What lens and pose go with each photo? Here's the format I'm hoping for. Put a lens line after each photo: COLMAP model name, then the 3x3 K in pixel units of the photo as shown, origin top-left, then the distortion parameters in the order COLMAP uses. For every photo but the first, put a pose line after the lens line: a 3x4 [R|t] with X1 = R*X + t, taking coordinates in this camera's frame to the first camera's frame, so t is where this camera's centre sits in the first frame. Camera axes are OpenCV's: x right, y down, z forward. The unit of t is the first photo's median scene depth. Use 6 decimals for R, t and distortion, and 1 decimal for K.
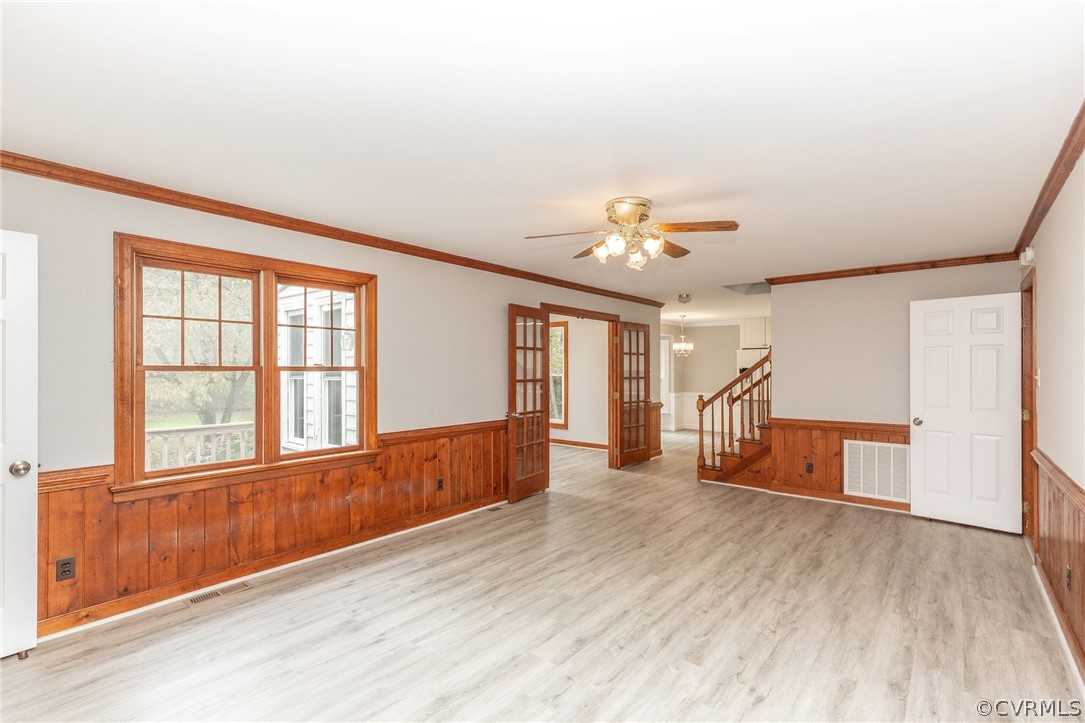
lens RADIAL K [[490.3, 0, 550.9], [0, 490.3, 366.0], [0, 0, 1]] dist [0.012303, -0.003049]
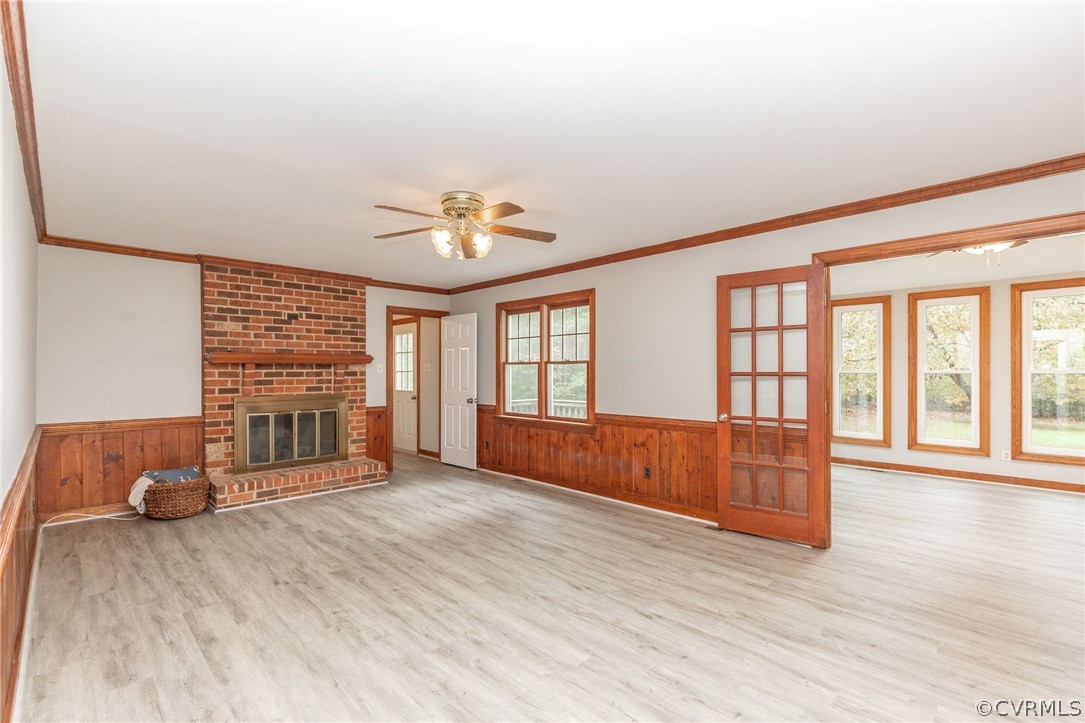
lens RADIAL K [[490.3, 0, 544.6], [0, 490.3, 369.7], [0, 0, 1]] dist [0.012303, -0.003049]
pose [[-0.105463, -0.003351, -0.994418, 0.953135], [0.010745, 0.999932, -0.004510, 0.031343], [0.994365, -0.011161, -0.105420, 1.036459]]
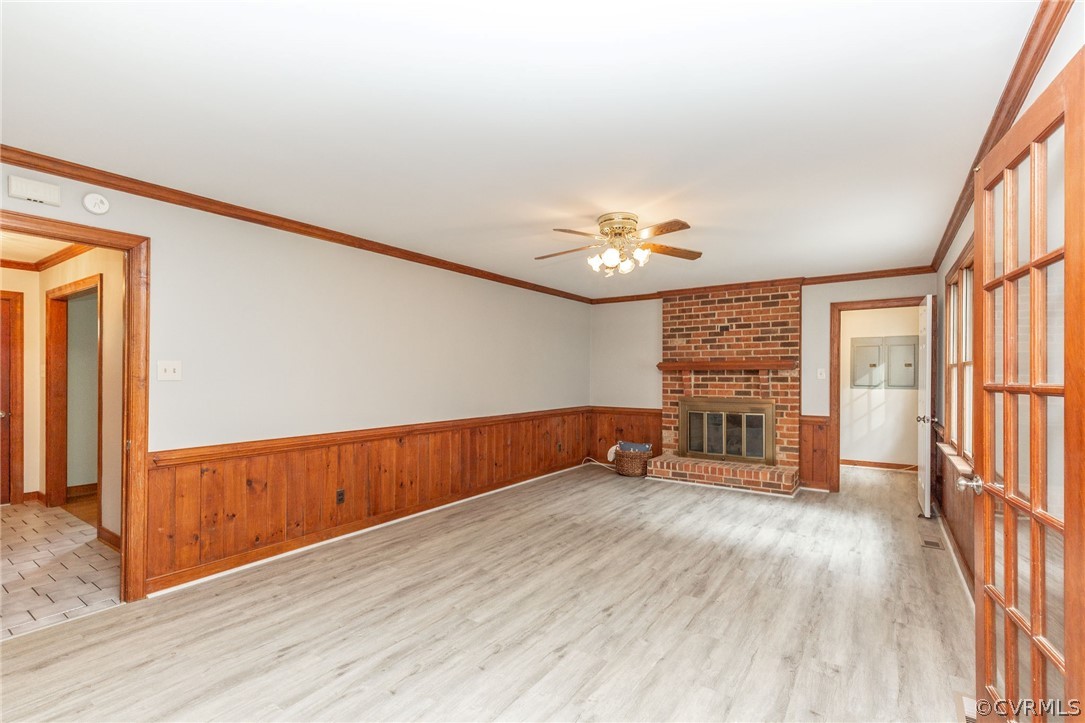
lens RADIAL K [[490.3, 0, 550.6], [0, 490.3, 377.9], [0, 0, 1]] dist [0.012303, -0.003049]
pose [[-0.995838, -0.001547, -0.091131, 0.334684], [-0.001107, 0.999987, -0.004877, 0.033821], [0.091138, -0.004756, -0.995827, 1.709398]]
